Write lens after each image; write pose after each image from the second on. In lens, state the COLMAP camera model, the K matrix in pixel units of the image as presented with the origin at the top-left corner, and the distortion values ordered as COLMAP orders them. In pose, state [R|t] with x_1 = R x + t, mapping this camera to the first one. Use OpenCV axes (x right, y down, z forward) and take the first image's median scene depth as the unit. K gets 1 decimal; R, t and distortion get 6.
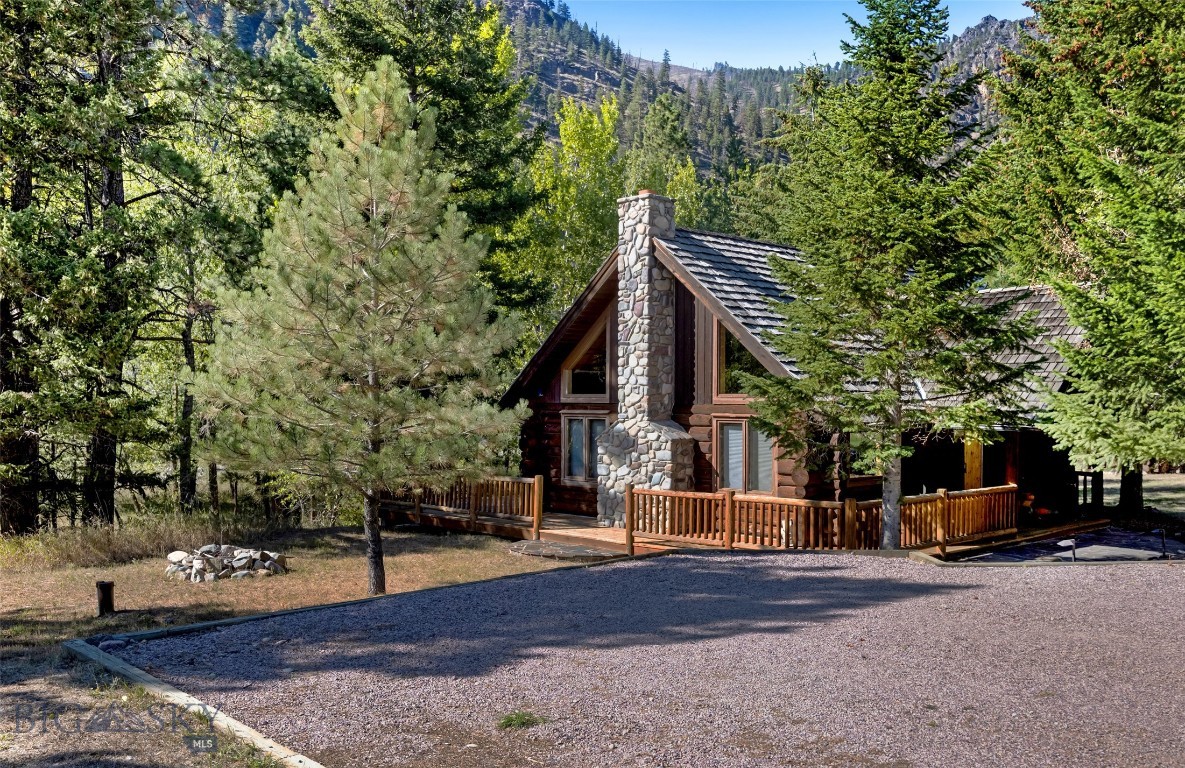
lens RADIAL K [[1114.5, 0, 588.1], [0, 1114.5, 383.3], [0, 0, 1]] dist [-0.004822, 0.000000]
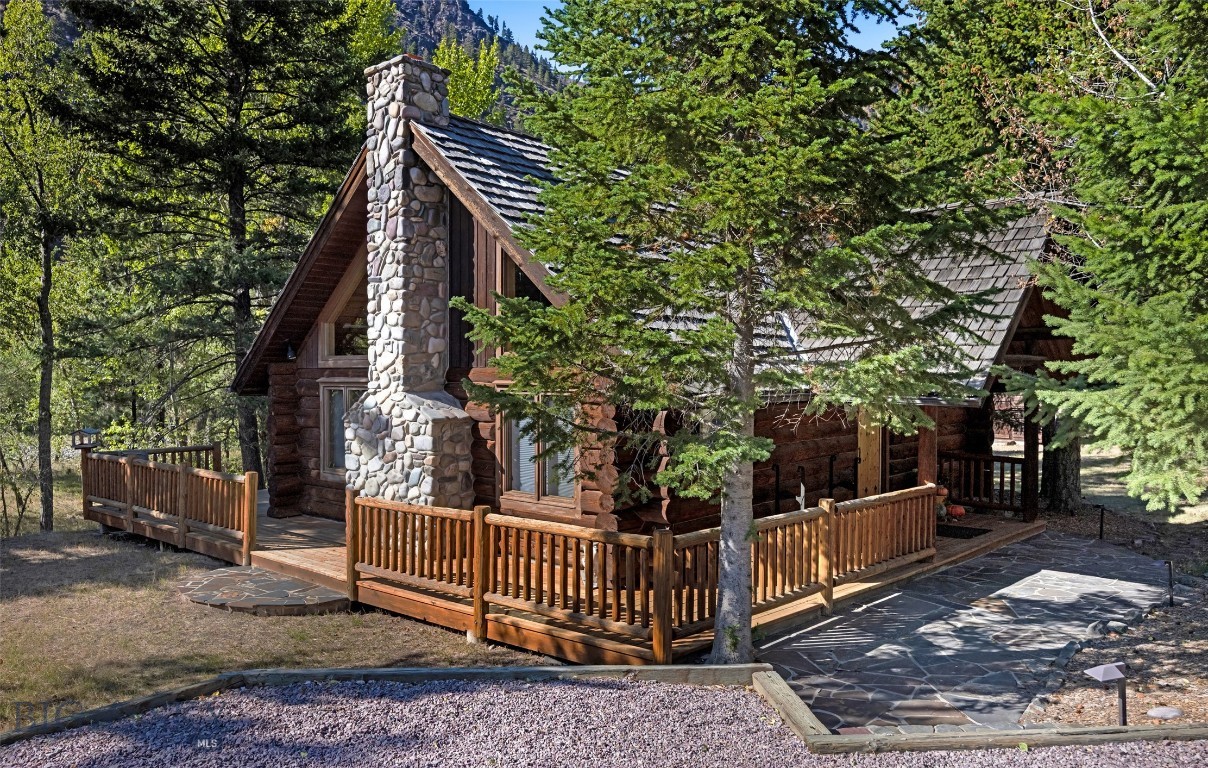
lens RADIAL K [[919.9, 0, 606.9], [0, 919.9, 385.6], [0, 0, 1]] dist [0.002801, 0.002725]
pose [[0.997489, -0.004299, 0.070691, 0.137461], [0.002362, 0.999620, 0.027459, 0.014648], [-0.070782, -0.027223, 0.997120, 0.429410]]
